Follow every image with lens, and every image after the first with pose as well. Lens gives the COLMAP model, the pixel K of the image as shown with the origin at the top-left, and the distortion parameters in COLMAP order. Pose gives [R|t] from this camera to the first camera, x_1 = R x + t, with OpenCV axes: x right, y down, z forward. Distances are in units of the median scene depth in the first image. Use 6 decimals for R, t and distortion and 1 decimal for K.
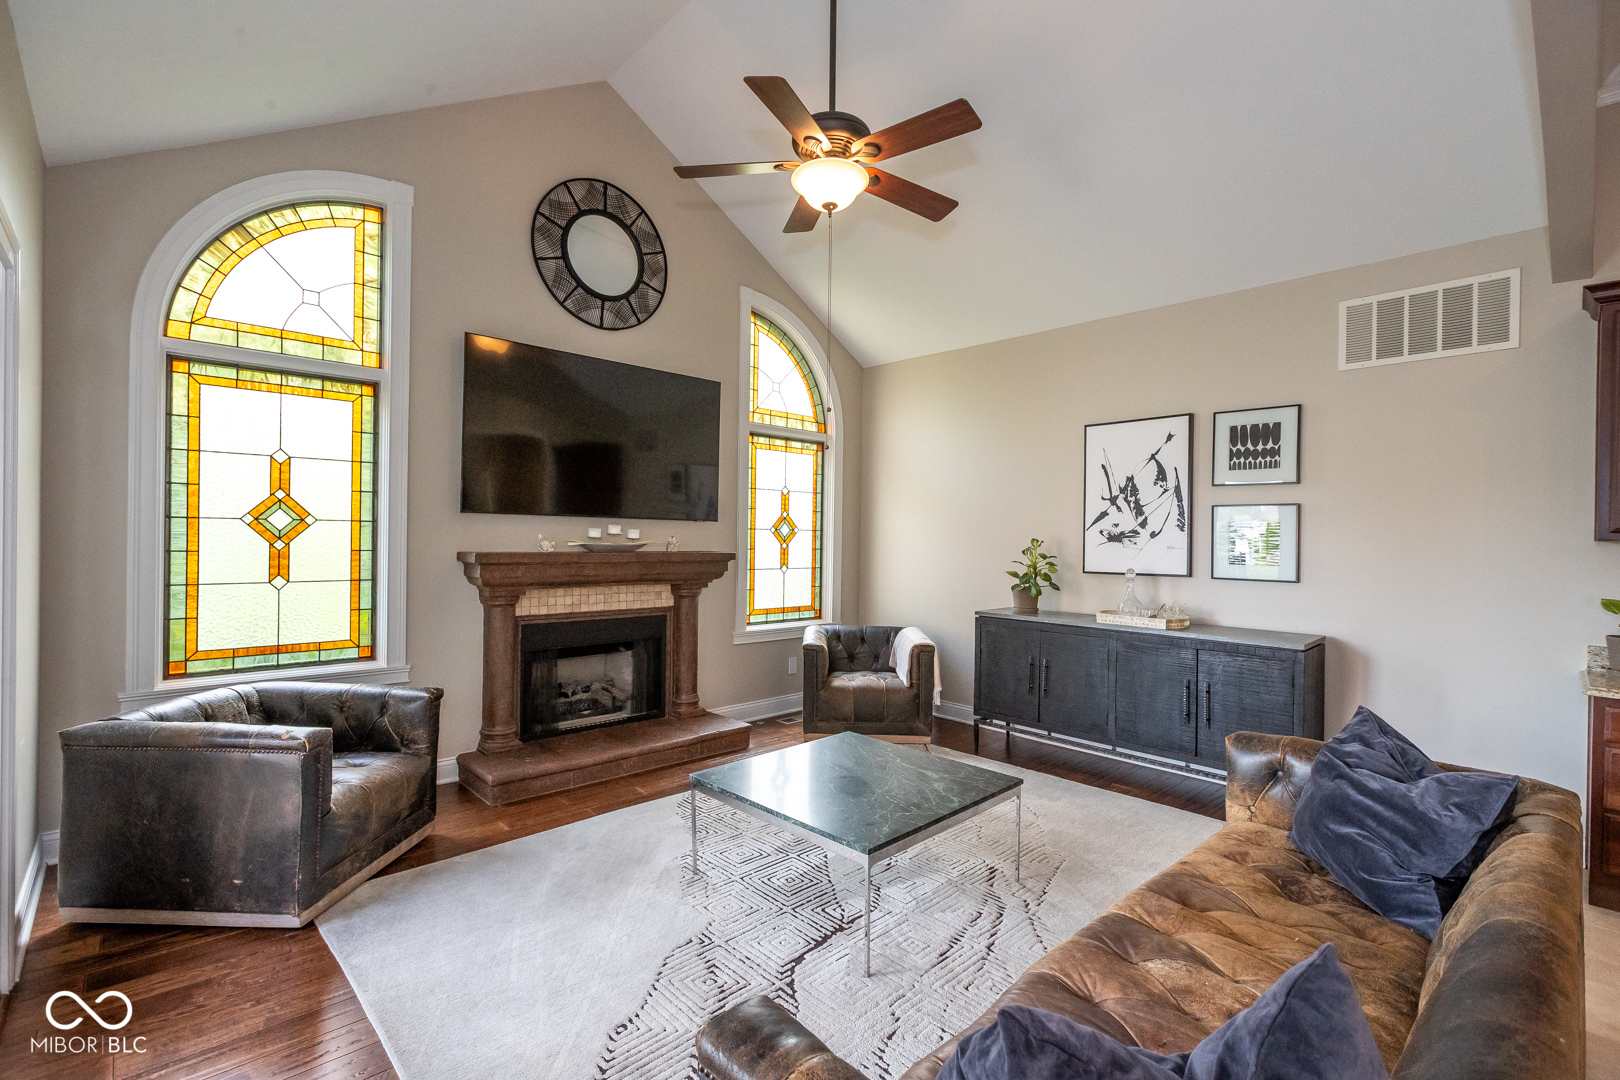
lens RADIAL K [[734.3, 0, 802.1], [0, 734.3, 538.7], [0, 0, 1]] dist [-0.007251, 0.004675]
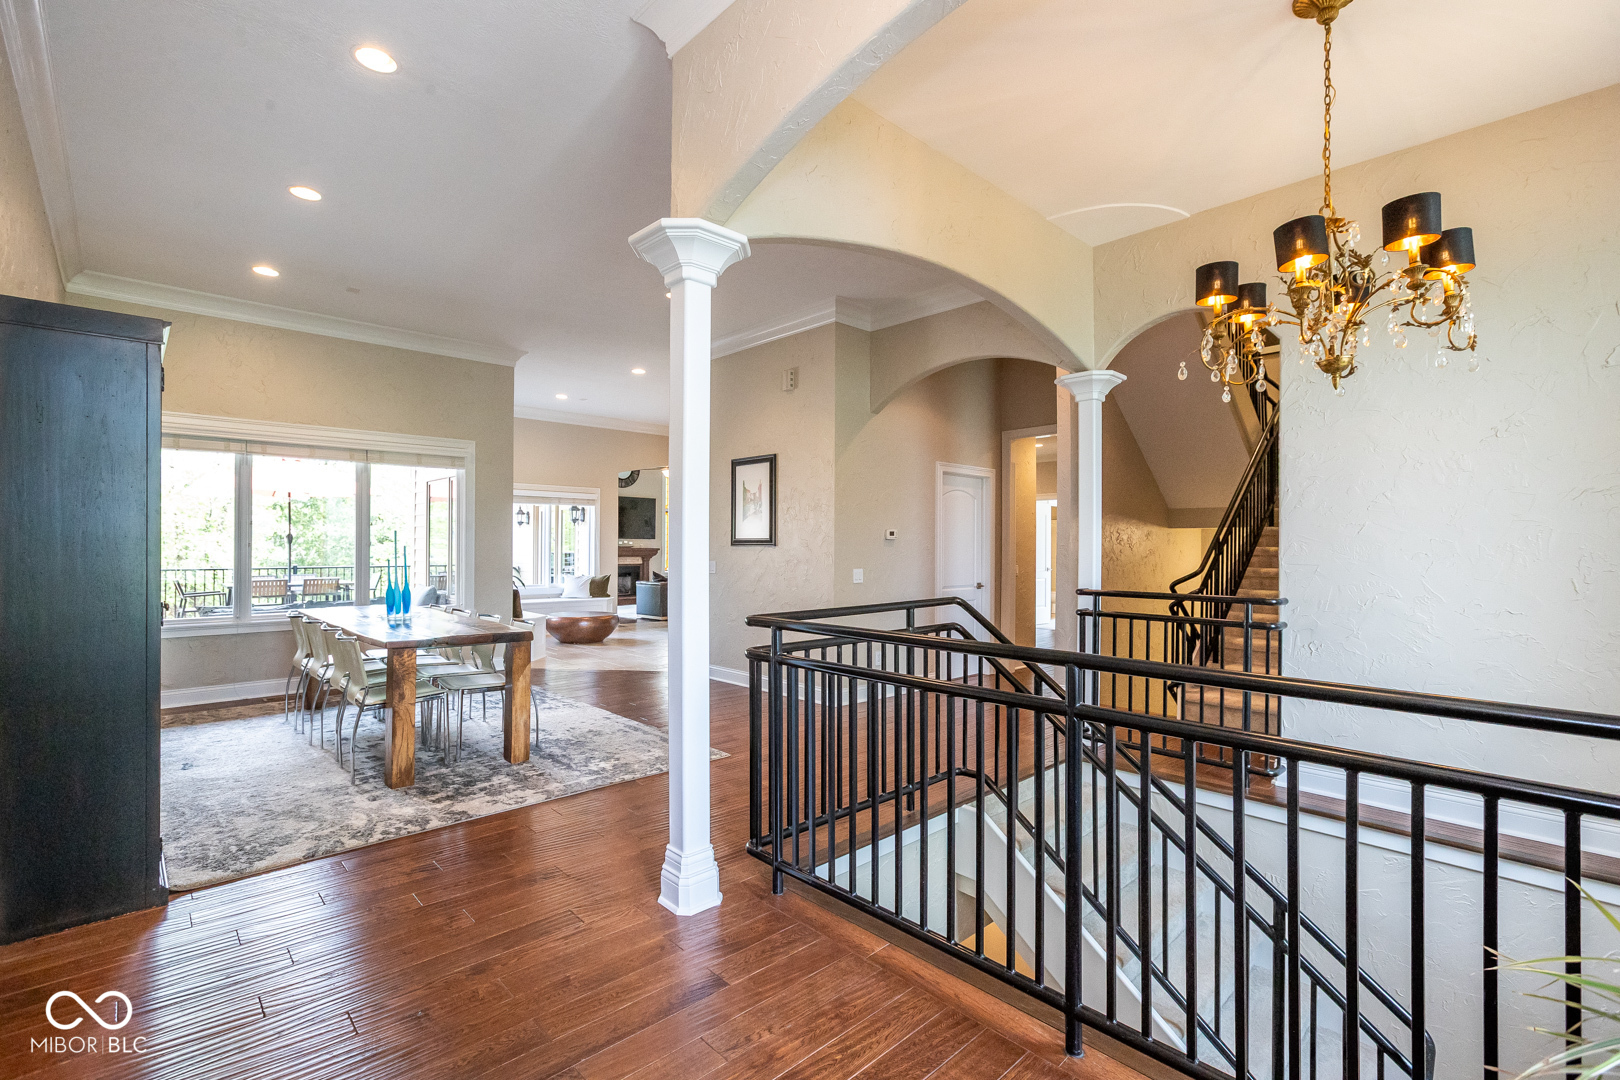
lens RADIAL K [[734.3, 0, 820.5], [0, 734.3, 543.1], [0, 0, 1]] dist [-0.007251, 0.004675]
pose [[0.999978, -0.006338, 0.001769, 0.755667], [0.006350, 0.999957, -0.006793, 0.026090], [-0.001726, 0.006804, 0.999975, -2.835531]]
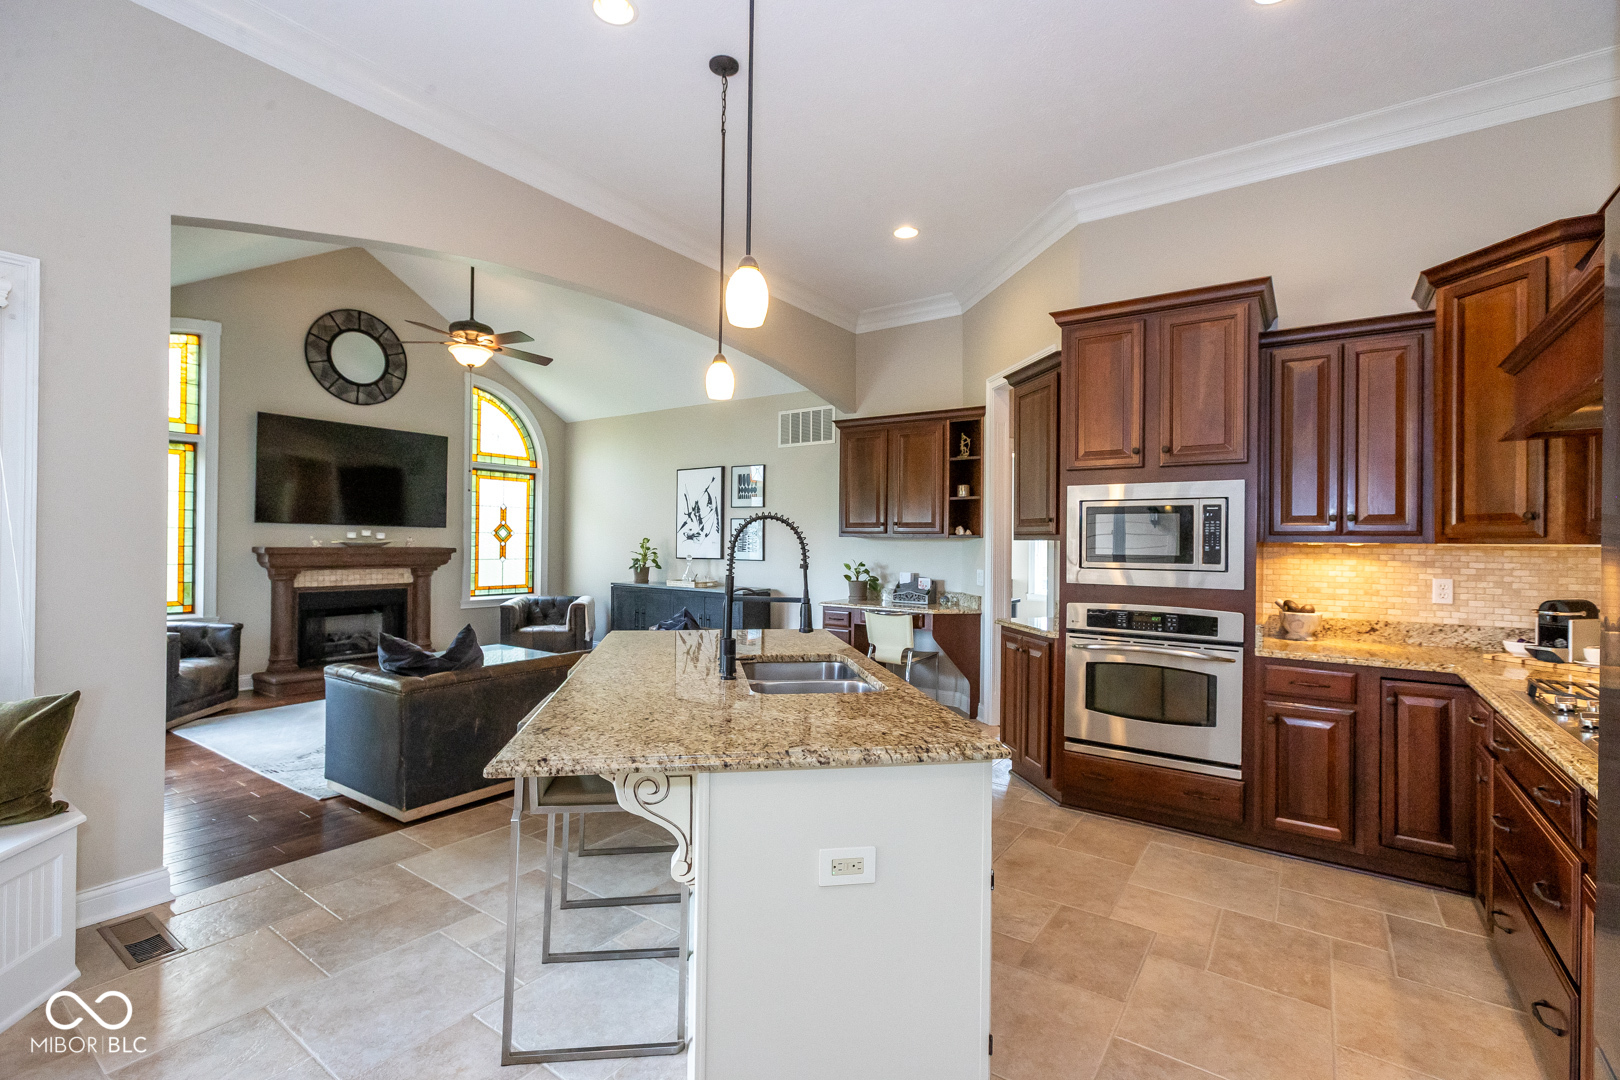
lens RADIAL K [[734.3, 0, 811.0], [0, 734.3, 538.7], [0, 0, 1]] dist [-0.007251, 0.004675]
pose [[0.978070, -0.004001, 0.208238, 0.357696], [0.005213, 0.999972, -0.005274, 0.013404], [-0.208211, 0.006244, 0.978064, -0.750528]]
